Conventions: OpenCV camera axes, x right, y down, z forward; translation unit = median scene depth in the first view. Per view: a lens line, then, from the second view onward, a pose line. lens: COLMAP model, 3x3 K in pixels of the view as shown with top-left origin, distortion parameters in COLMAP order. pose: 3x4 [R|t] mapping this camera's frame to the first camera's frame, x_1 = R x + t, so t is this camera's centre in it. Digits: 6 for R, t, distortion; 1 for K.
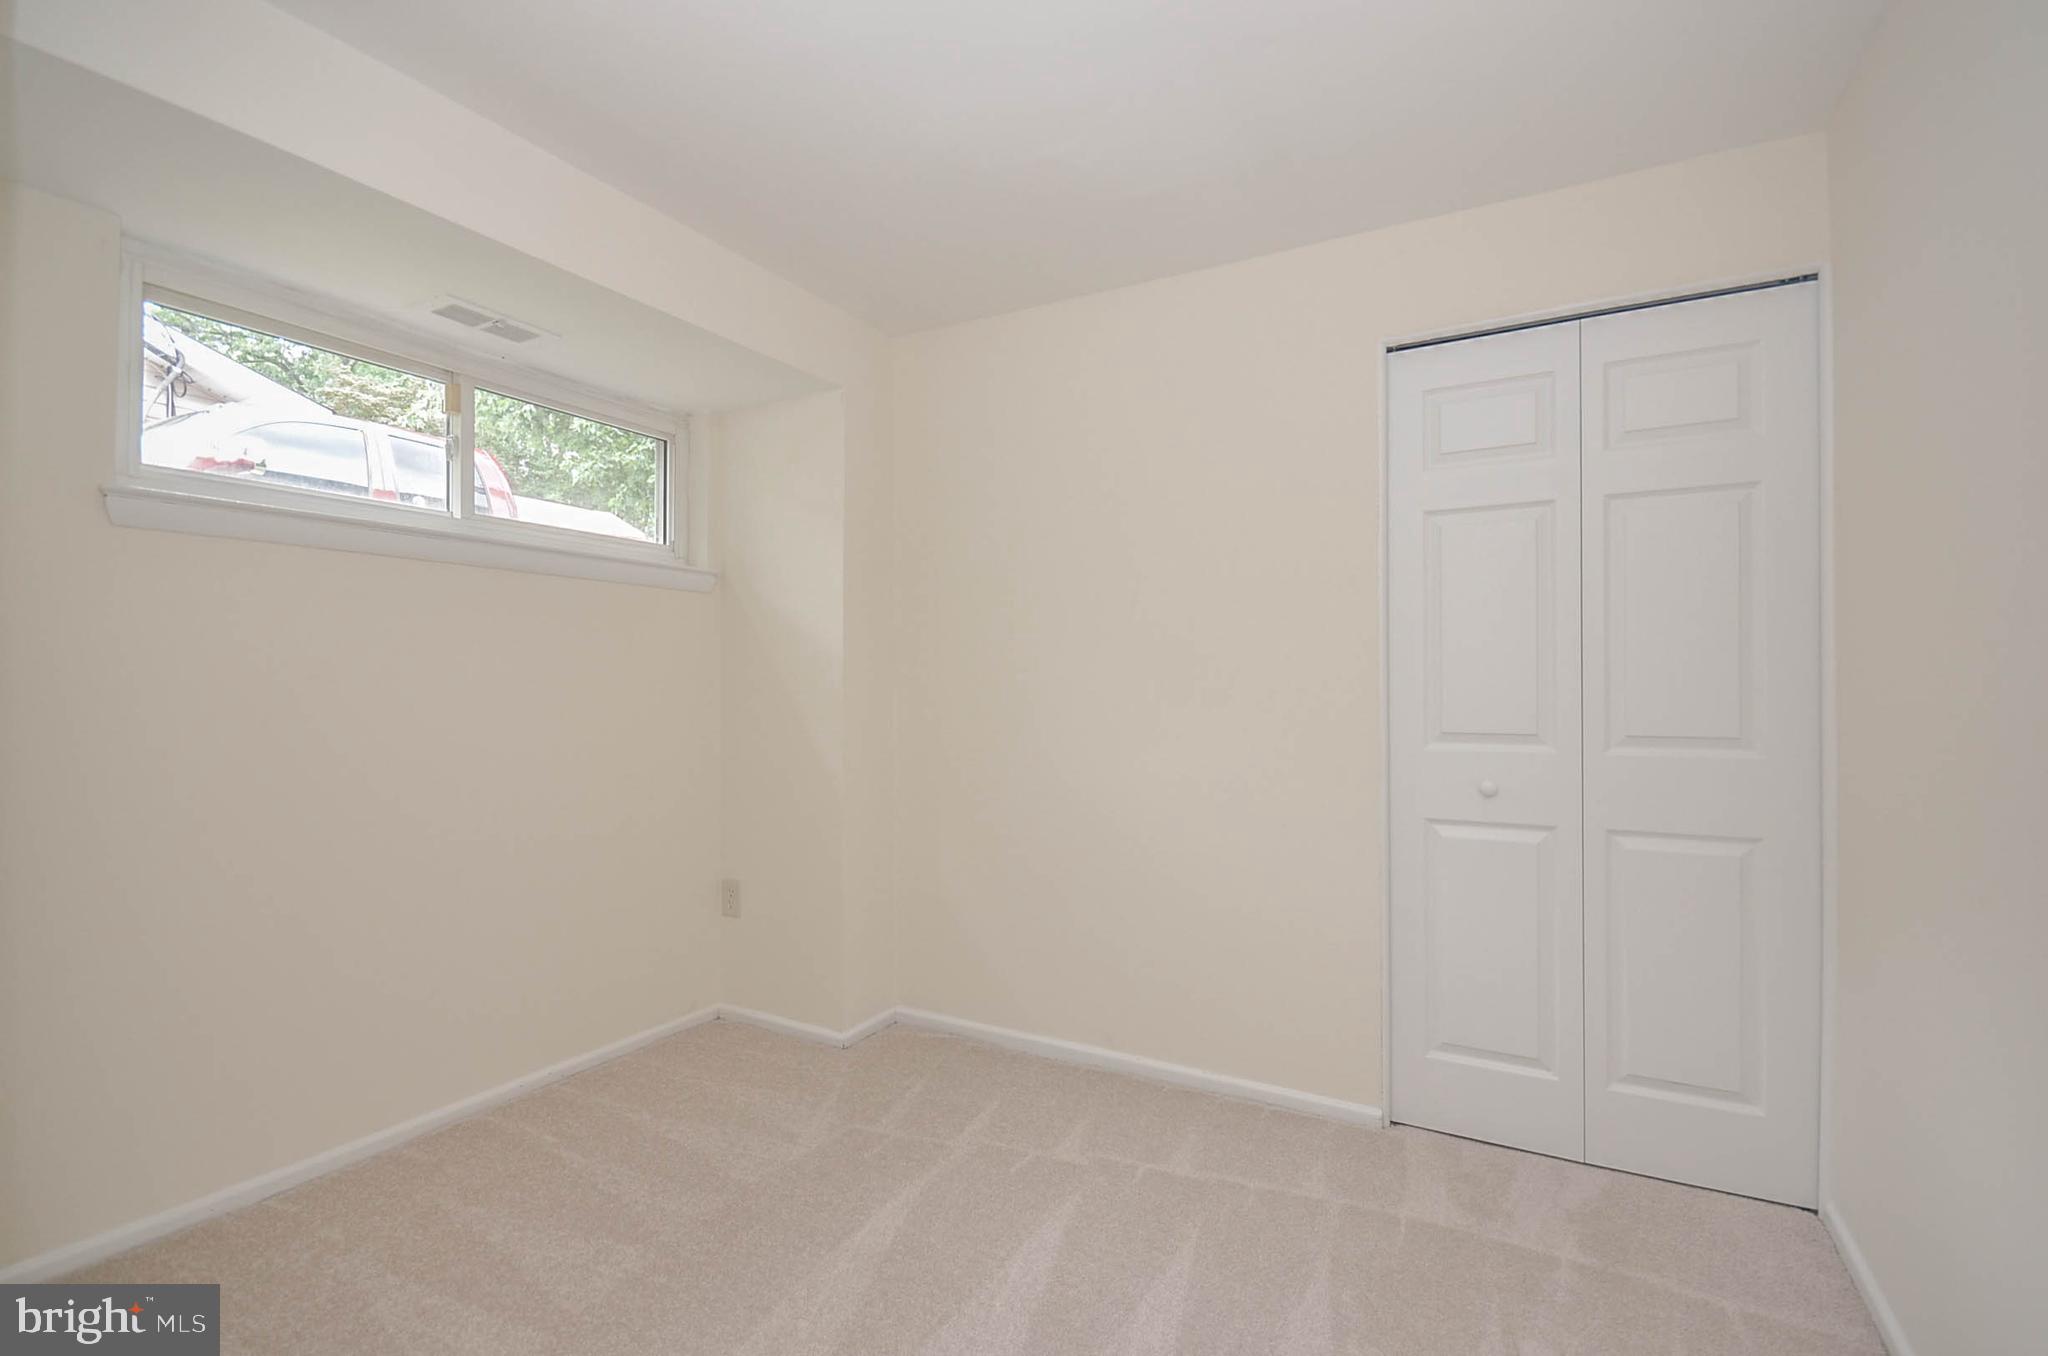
lens RADIAL K [[919.5, 0, 1024.0], [0, 919.5, 668.6], [0, 0, 1]] dist [-0.010547, -0.001157]
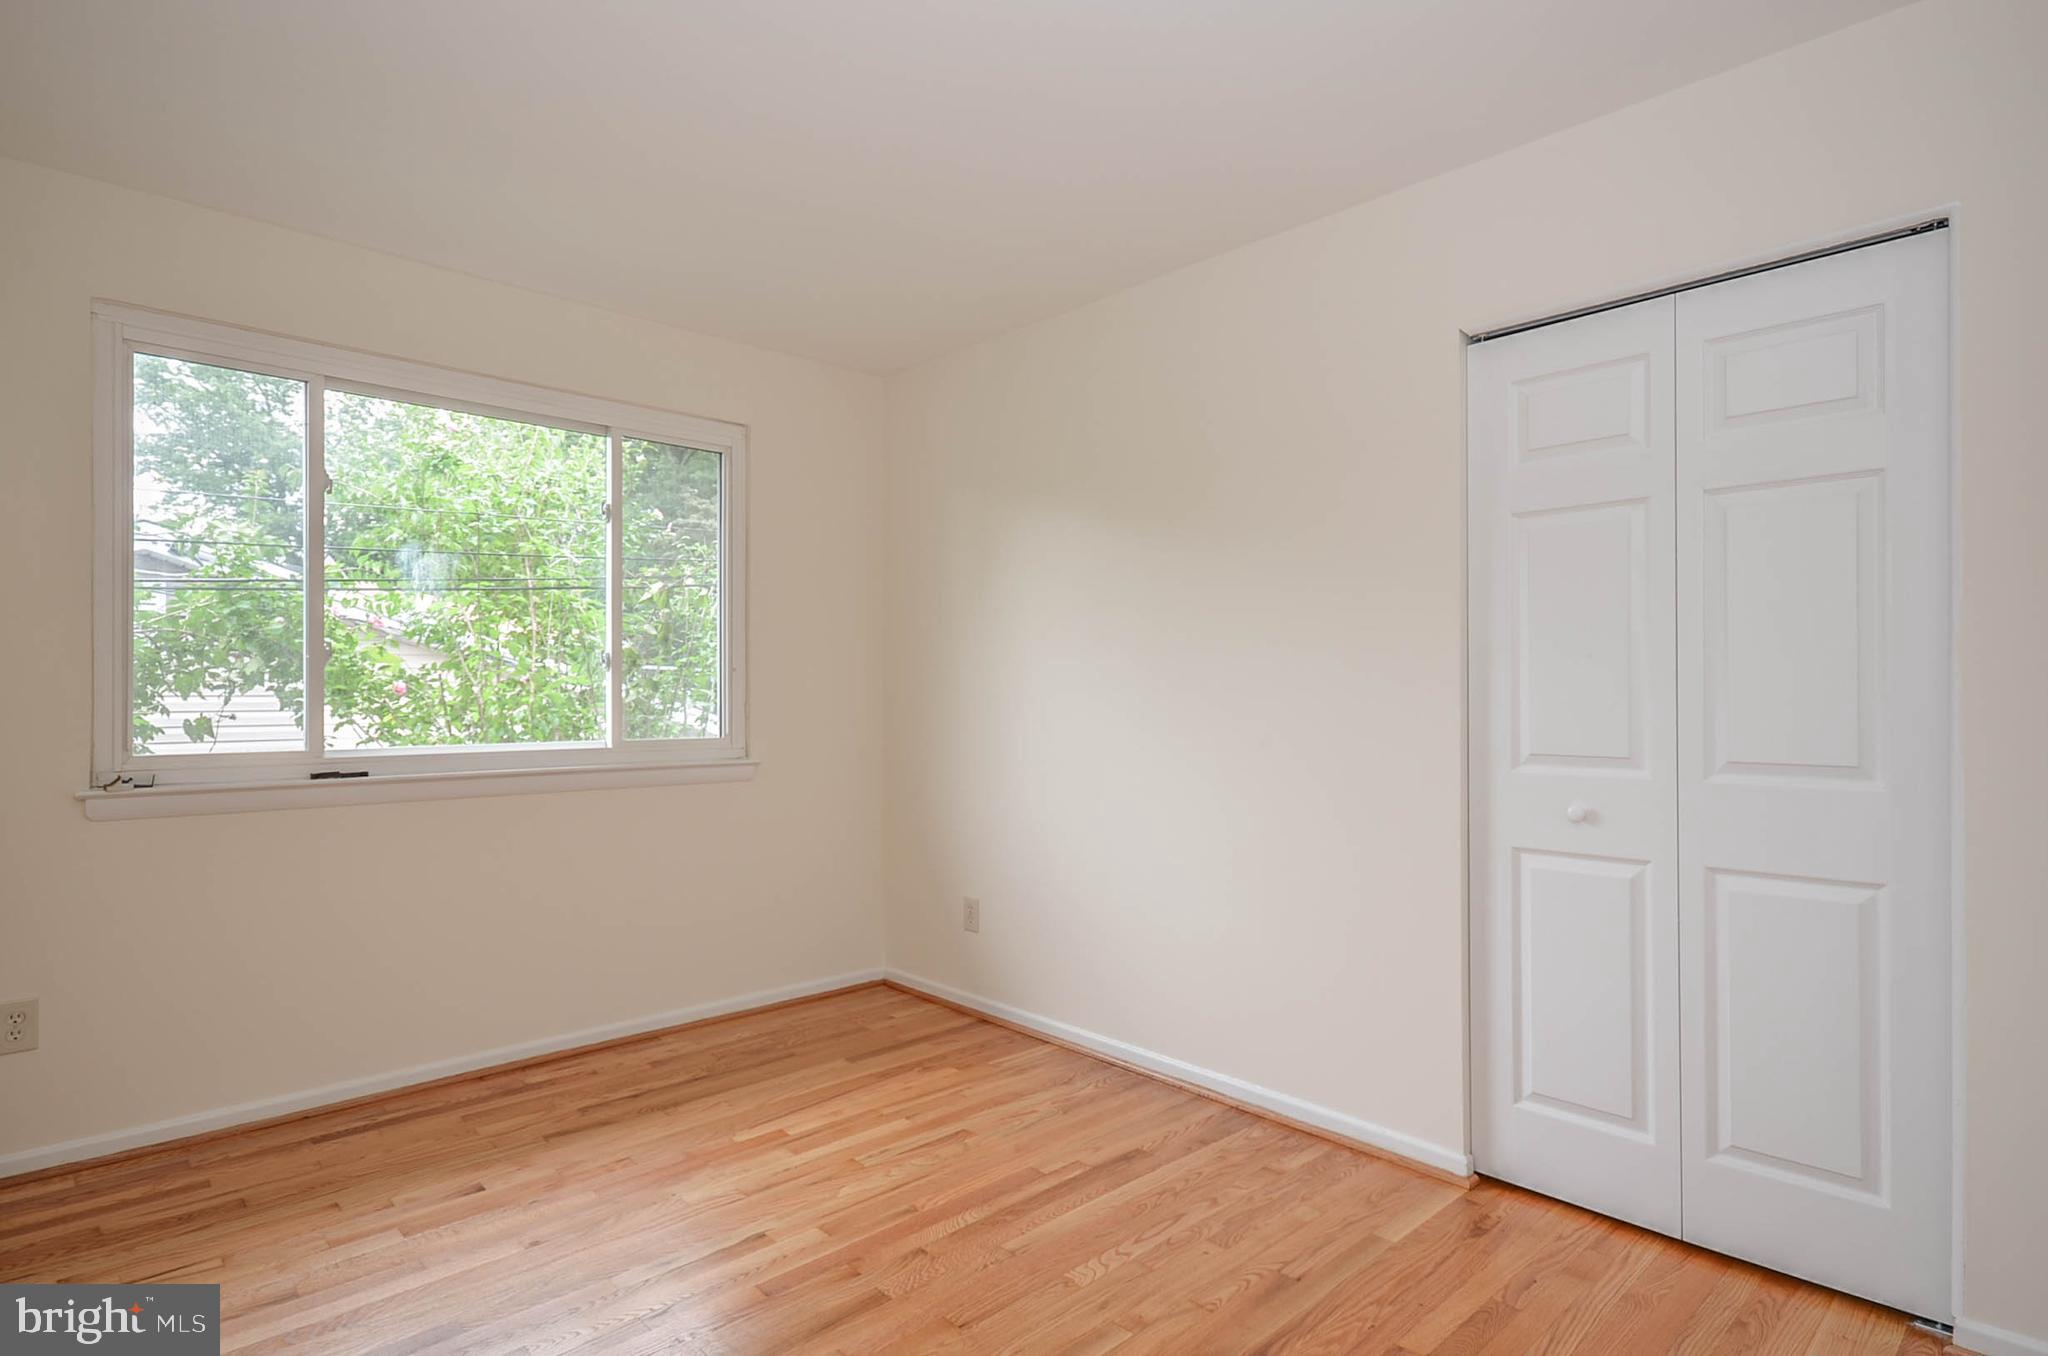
lens RADIAL K [[1056.8, 0, 1021.5], [0, 1056.8, 686.9], [0, 0, 1]] dist [0.003560, -0.001314]
pose [[0.953646, 0.005676, -0.300878, 0.314043], [-0.003203, 0.999957, 0.008712, -0.005105], [0.300915, -0.007344, 0.953623, -0.179913]]
